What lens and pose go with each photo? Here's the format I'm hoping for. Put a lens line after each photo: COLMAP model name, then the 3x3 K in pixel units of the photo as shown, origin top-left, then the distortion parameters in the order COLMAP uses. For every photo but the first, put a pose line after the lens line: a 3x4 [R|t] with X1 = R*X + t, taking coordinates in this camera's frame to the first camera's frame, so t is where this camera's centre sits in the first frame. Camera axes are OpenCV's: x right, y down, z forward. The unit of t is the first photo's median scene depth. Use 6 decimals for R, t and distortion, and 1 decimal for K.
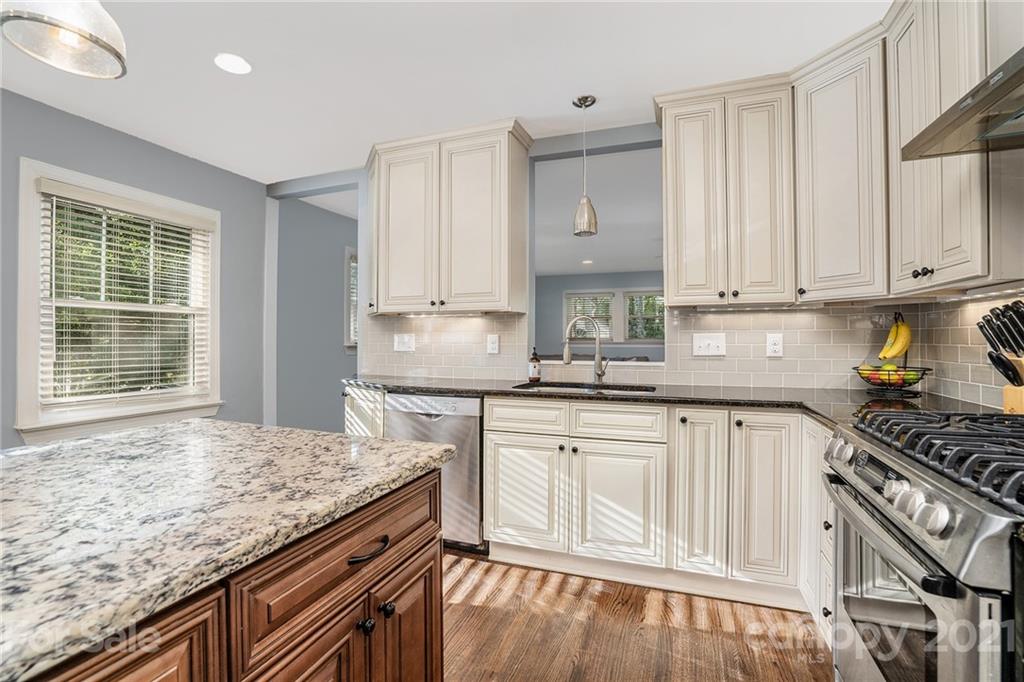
lens RADIAL K [[479.6, 0, 507.0], [0, 479.6, 336.6], [0, 0, 1]] dist [-0.053469, 0.018306]
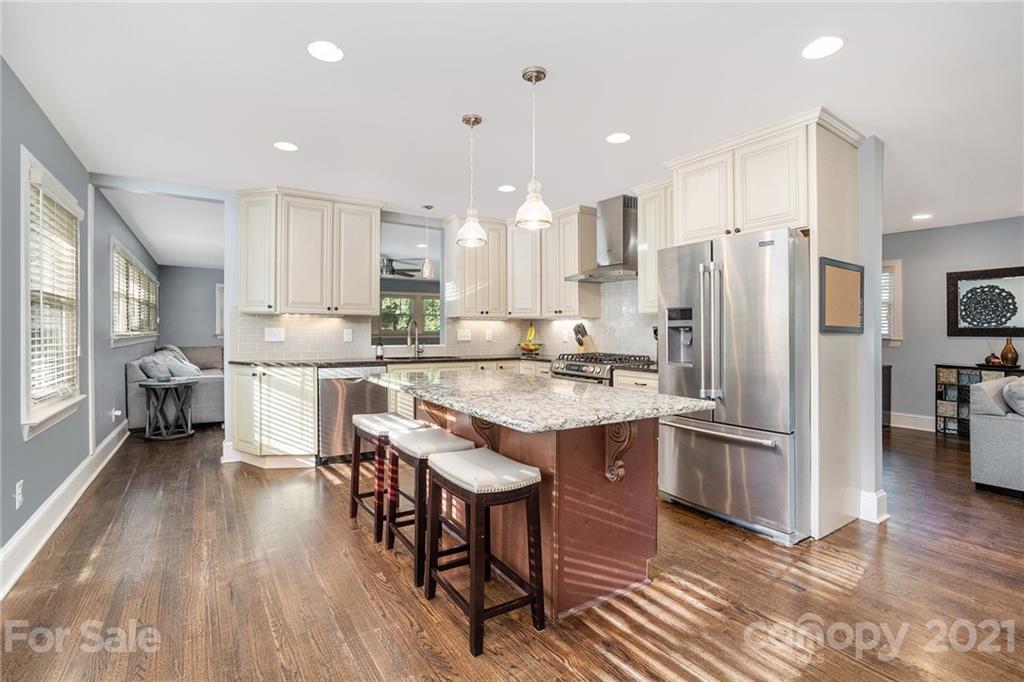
lens RADIAL K [[479.6, 0, 507.0], [0, 479.6, 336.6], [0, 0, 1]] dist [-0.053469, 0.018306]
pose [[0.606365, -0.006722, 0.795158, -1.100849], [-0.010156, 0.999817, 0.016197, -0.011900], [-0.795121, -0.017897, 0.606186, -0.393933]]
